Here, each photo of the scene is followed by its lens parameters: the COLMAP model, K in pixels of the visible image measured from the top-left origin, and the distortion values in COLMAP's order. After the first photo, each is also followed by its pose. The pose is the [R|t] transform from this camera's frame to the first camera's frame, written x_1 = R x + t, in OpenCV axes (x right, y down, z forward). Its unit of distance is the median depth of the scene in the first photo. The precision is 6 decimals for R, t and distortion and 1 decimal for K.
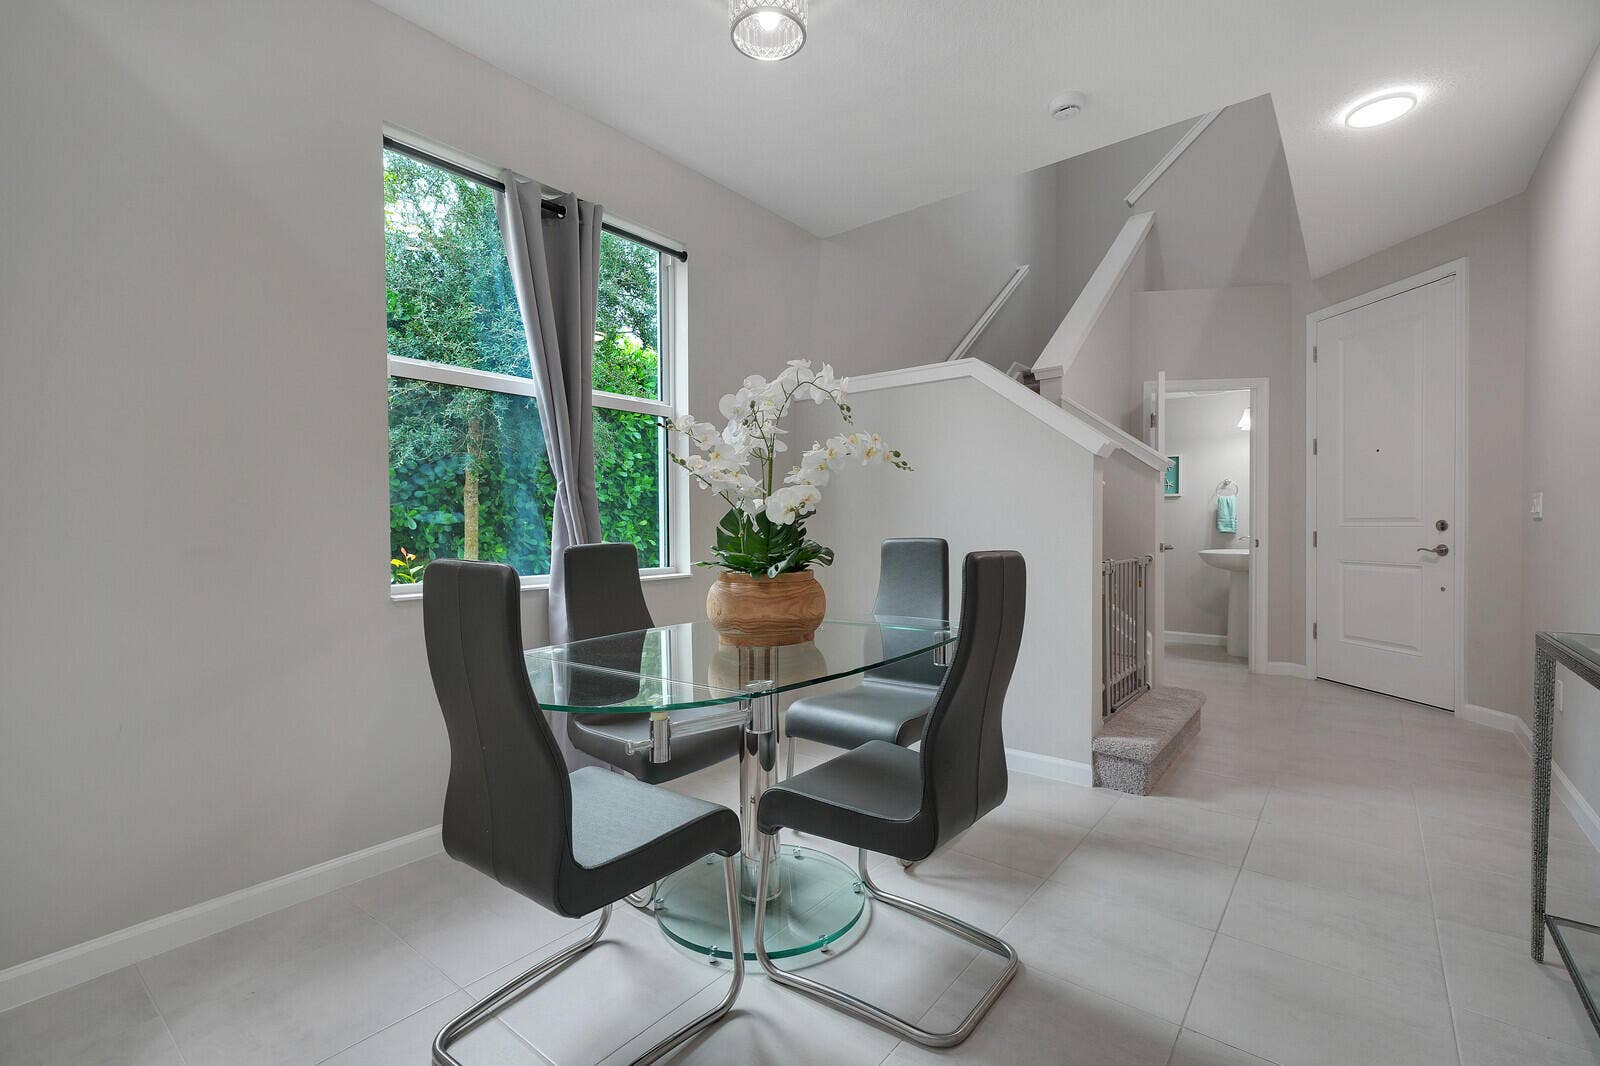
lens RADIAL K [[739.0, 0, 807.3], [0, 739.0, 521.6], [0, 0, 1]] dist [0.011803, 0.000976]
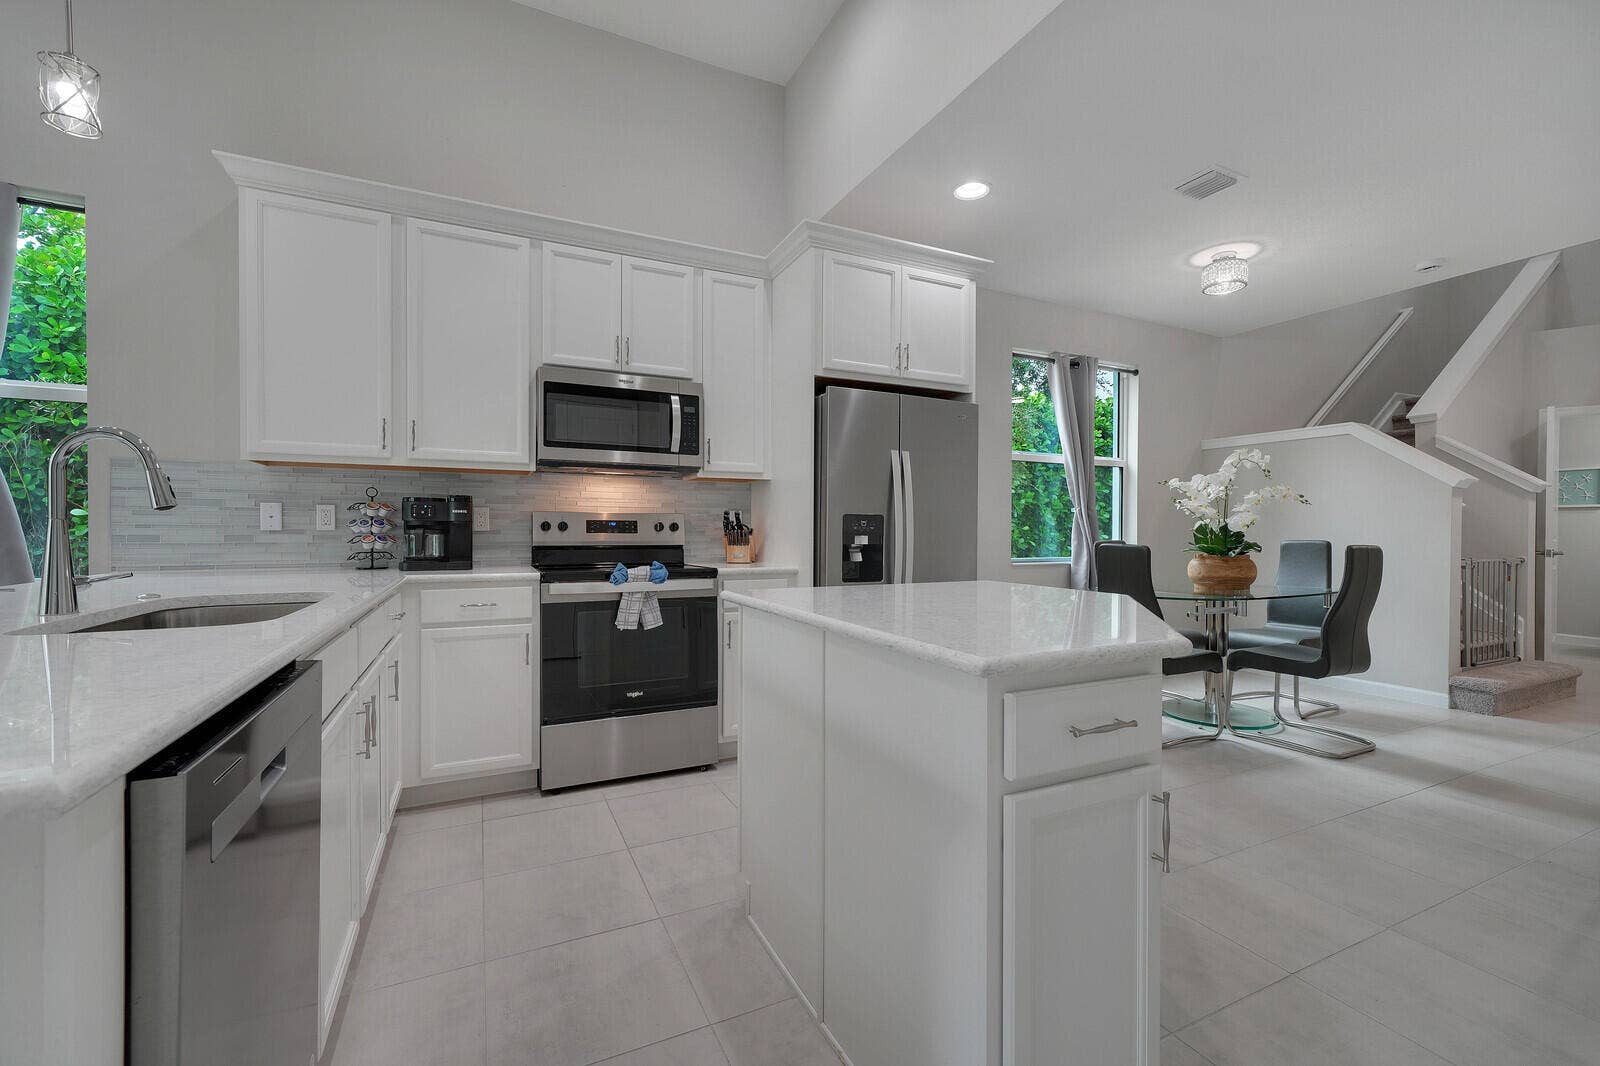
lens RADIAL K [[676.4, 0, 793.4], [0, 676.4, 532.7], [0, 0, 1]] dist [0.000156, 0.002088]
pose [[0.893995, 0.009941, -0.447967, -0.170710], [-0.005462, 0.999921, 0.011289, -0.005041], [0.448044, -0.007645, 0.893979, -0.737298]]
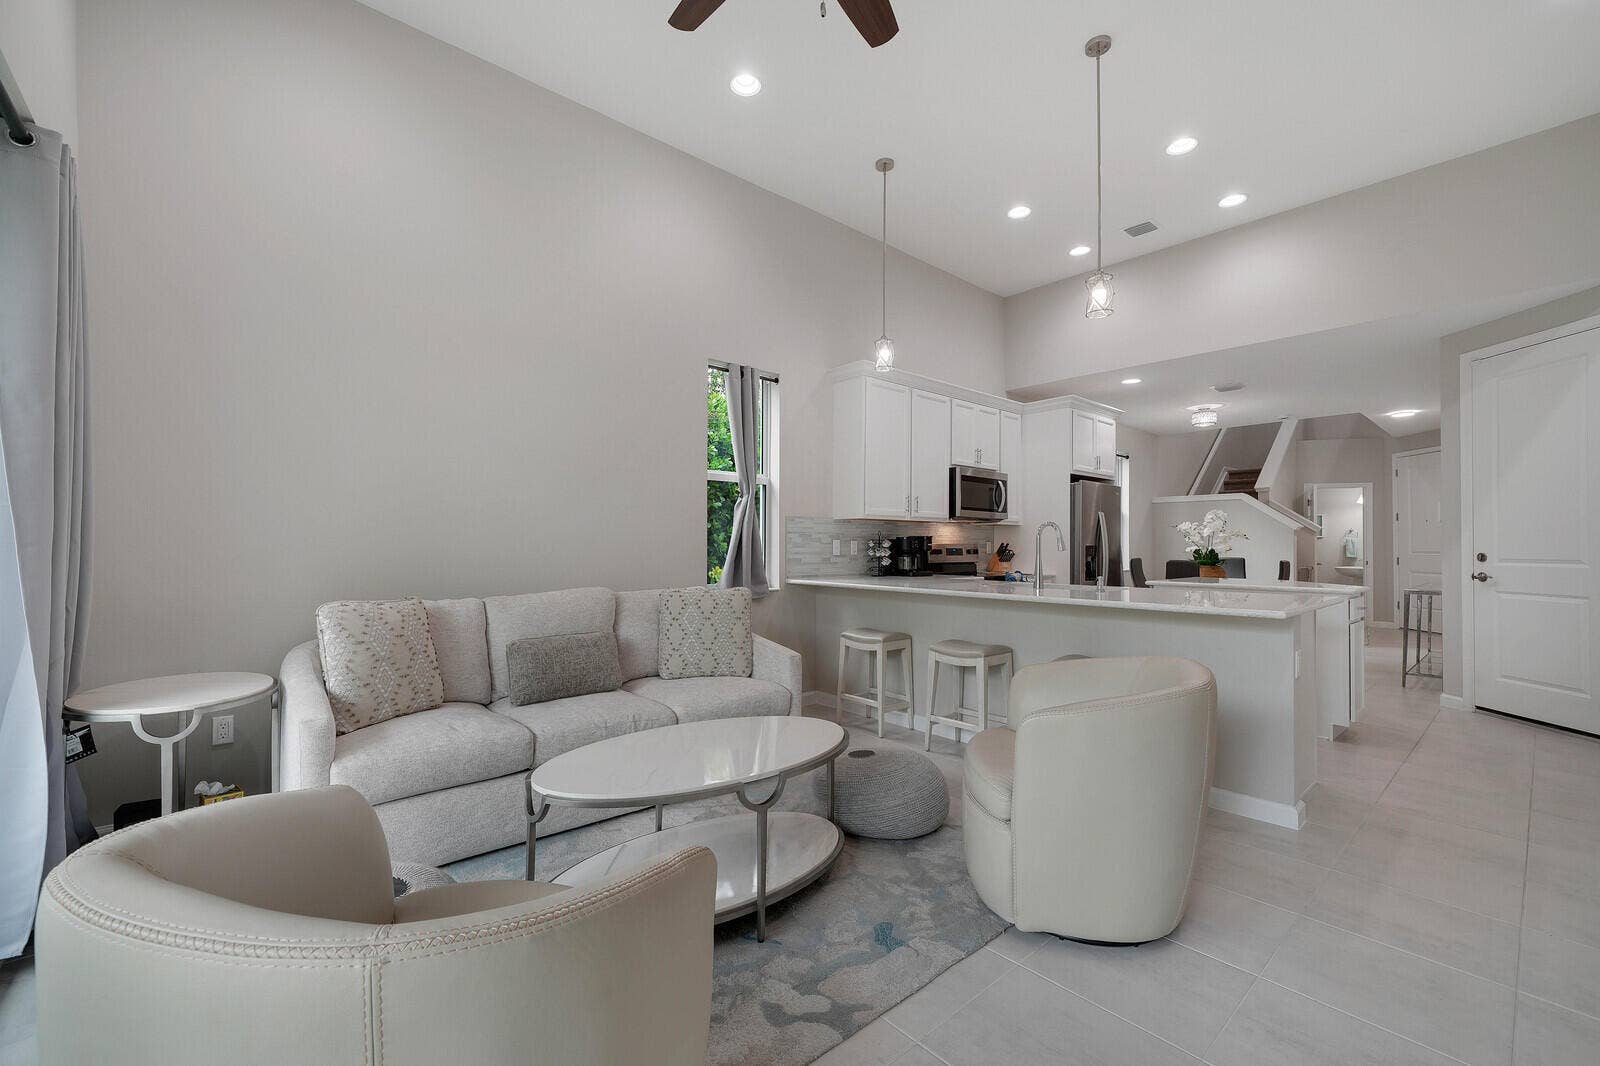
lens RADIAL K [[676.4, 0, 790.0], [0, 676.4, 529.1], [0, 0, 1]] dist [0.000156, 0.002088]
pose [[0.982170, 0.001900, -0.187986, -0.944035], [-0.006205, 0.999732, -0.022315, -0.018730], [0.187893, 0.023083, 0.981918, -1.768074]]
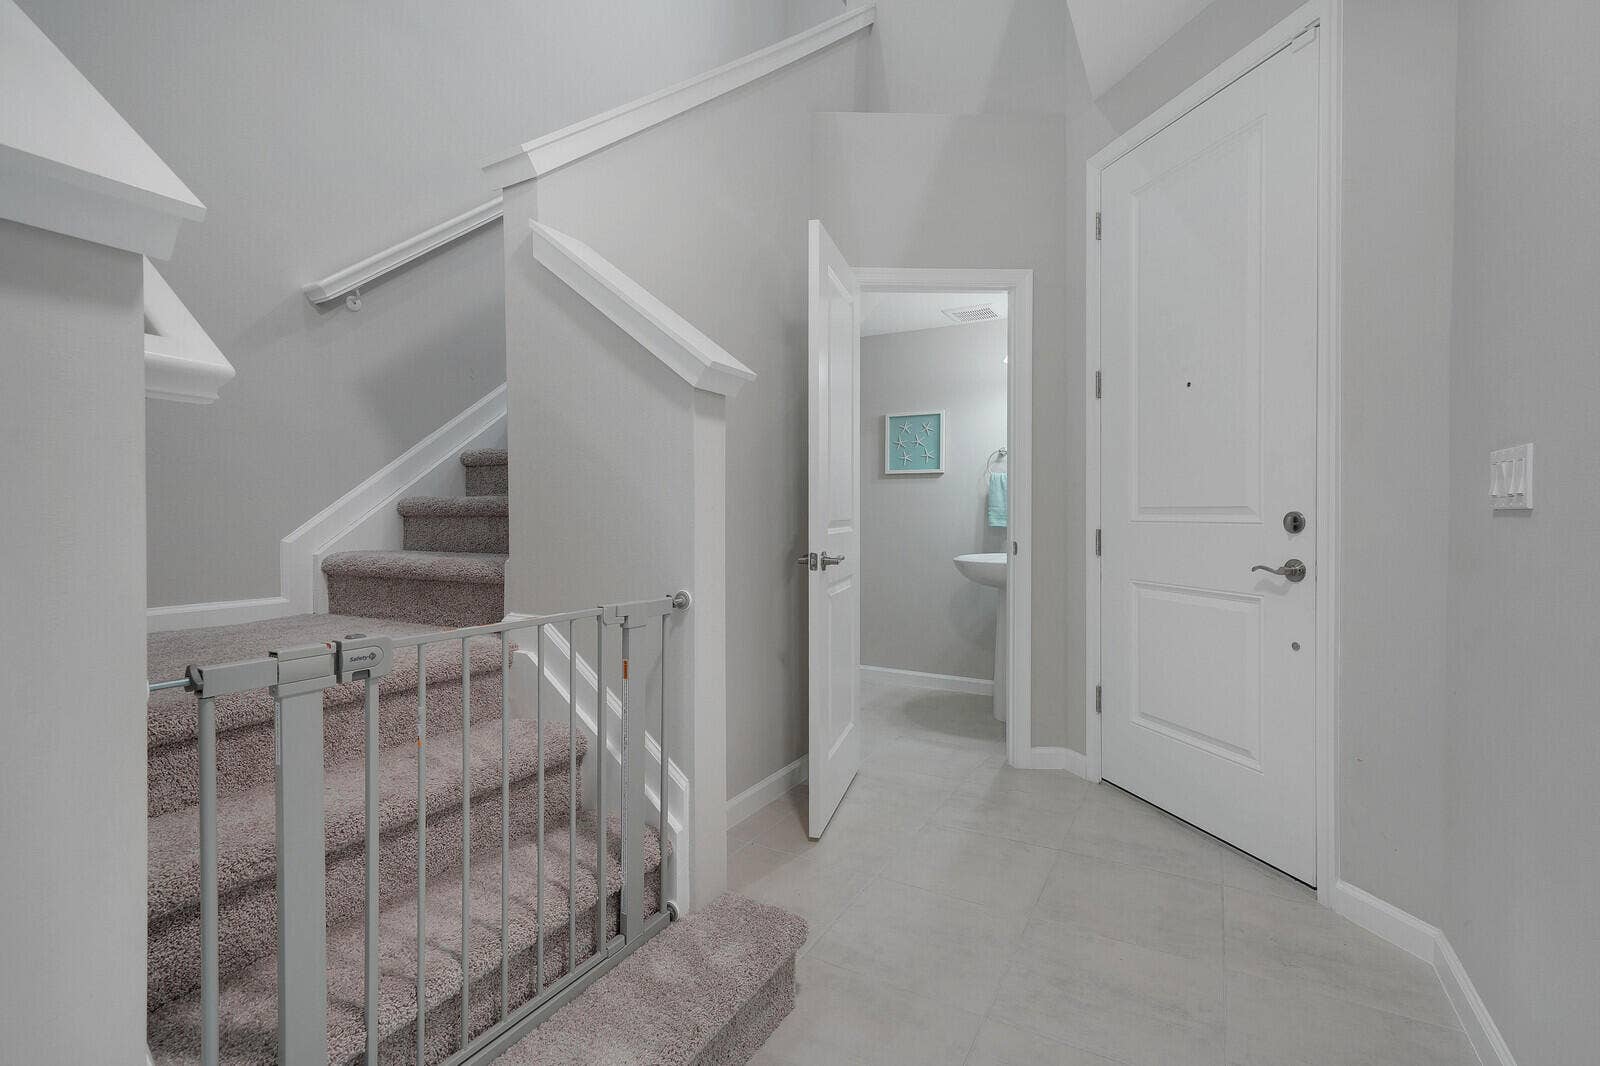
lens RADIAL K [[739.0, 0, 823.8], [0, 739.0, 504.2], [0, 0, 1]] dist [0.011803, 0.000976]
pose [[0.988635, 0.005267, 0.150241, 0.562077], [-0.004422, 0.999972, -0.005956, -0.003042], [-0.150268, 0.005224, 0.988631, 0.672154]]
